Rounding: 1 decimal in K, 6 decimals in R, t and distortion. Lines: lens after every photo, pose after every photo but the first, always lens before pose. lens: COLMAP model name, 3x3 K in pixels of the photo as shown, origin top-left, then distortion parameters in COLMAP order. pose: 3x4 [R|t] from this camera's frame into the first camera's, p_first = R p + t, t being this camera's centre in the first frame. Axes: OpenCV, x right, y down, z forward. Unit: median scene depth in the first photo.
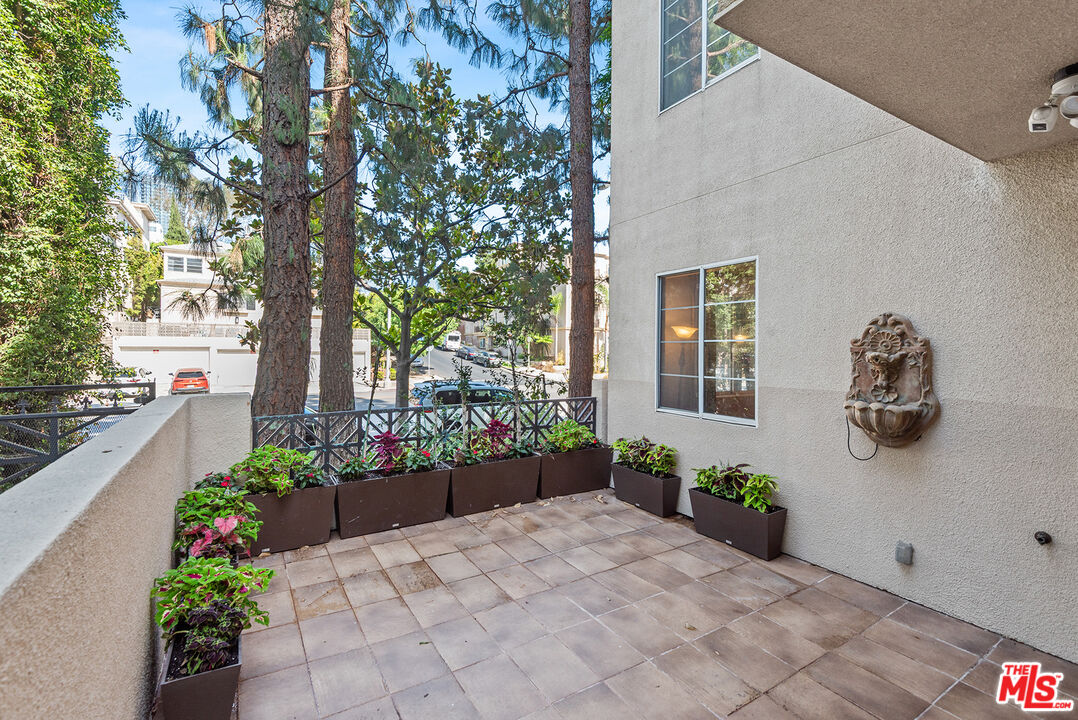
lens RADIAL K [[483.5, 0, 538.8], [0, 483.5, 354.8], [0, 0, 1]] dist [0.016631, -0.008382]
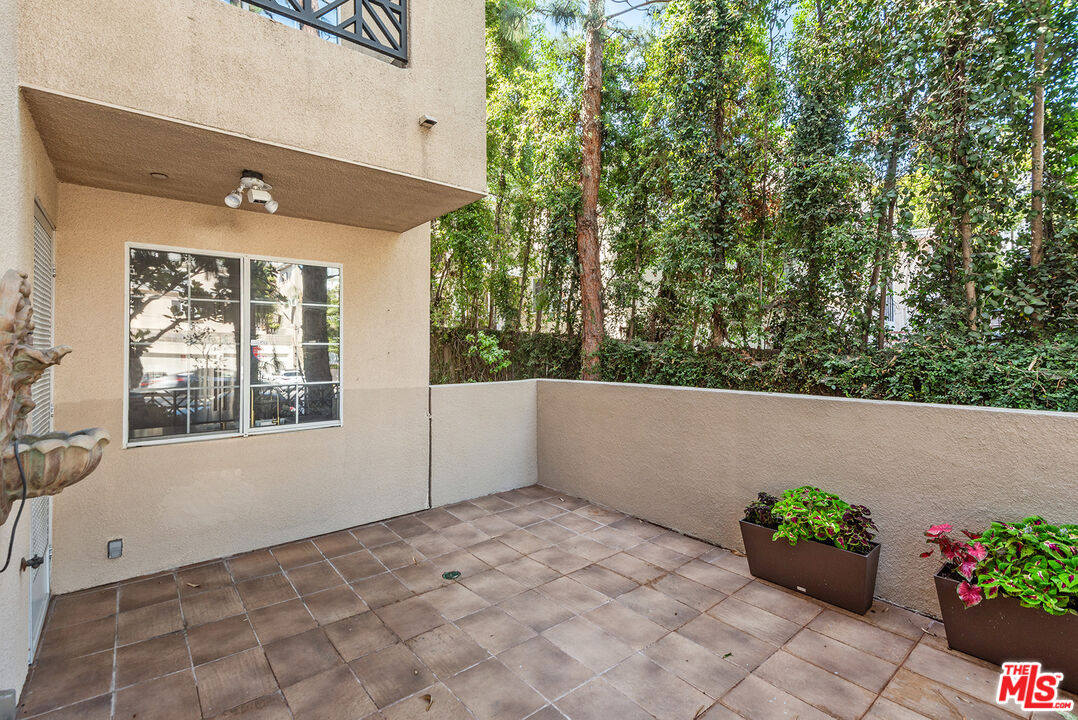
lens RADIAL K [[483.5, 0, 538.6], [0, 483.5, 355.0], [0, 0, 1]] dist [0.016631, -0.008382]
pose [[-0.990587, -0.001739, -0.136870, 0.260449], [-0.002989, 0.999956, 0.008930, 0.004447], [0.136849, 0.009255, -0.990549, 1.910990]]
